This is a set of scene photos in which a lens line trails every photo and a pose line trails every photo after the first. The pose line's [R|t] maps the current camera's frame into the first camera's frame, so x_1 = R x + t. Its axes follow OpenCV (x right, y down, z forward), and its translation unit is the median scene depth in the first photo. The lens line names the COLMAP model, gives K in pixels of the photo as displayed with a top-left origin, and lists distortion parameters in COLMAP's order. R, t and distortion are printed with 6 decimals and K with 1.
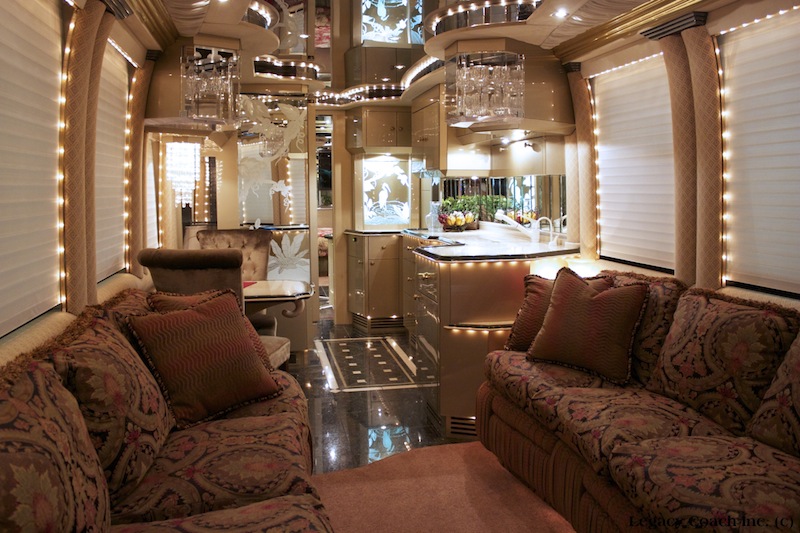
lens RADIAL K [[666.1, 0, 401.6], [0, 666.1, 264.2], [0, 0, 1]] dist [-0.117433, 0.072239]
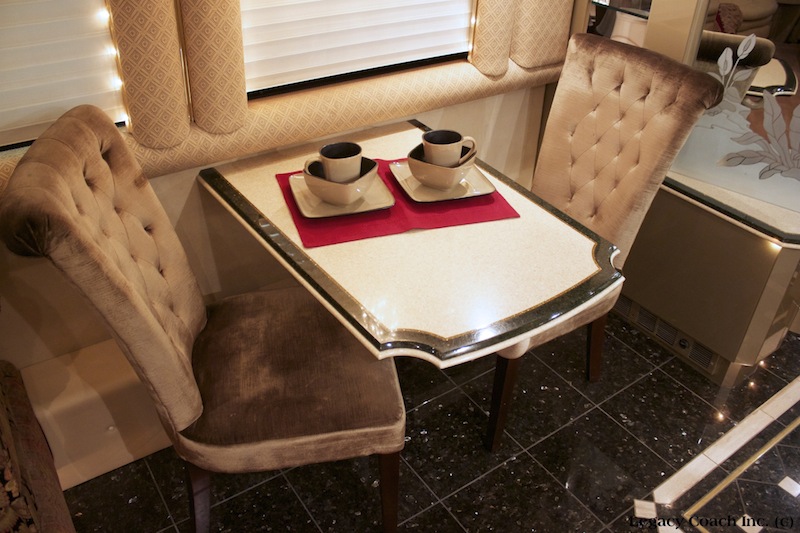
lens RADIAL K [[666.1, 0, 399.8], [0, 666.1, 268.2], [0, 0, 1]] dist [-0.117433, 0.072239]
pose [[0.407998, 0.526876, -0.745613, 0.065170], [-0.133539, 0.842334, 0.522151, -0.129791], [0.903164, -0.113468, 0.414029, 0.668582]]
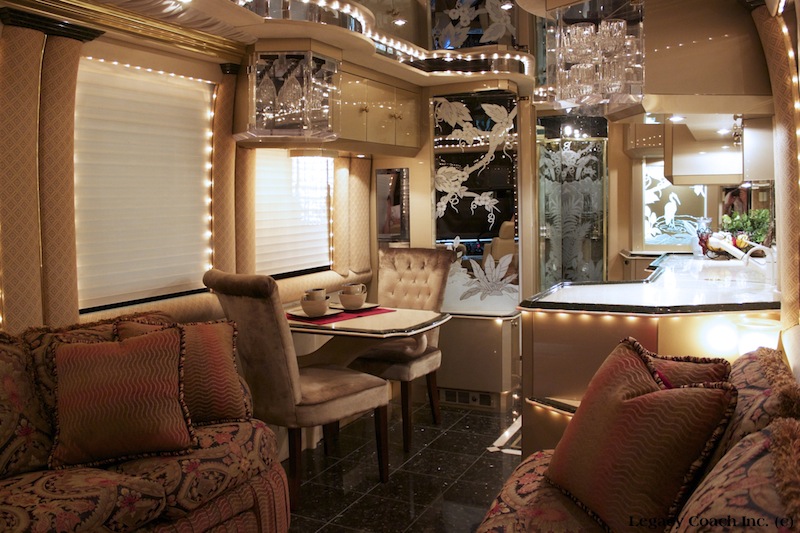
lens RADIAL K [[666.1, 0, 398.8], [0, 666.1, 268.4], [0, 0, 1]] dist [-0.117433, 0.072239]
pose [[0.789940, 0.050760, -0.611080, 0.284913], [-0.053646, 0.998468, 0.013591, -0.035687], [0.610833, 0.022046, 0.791452, 0.263579]]
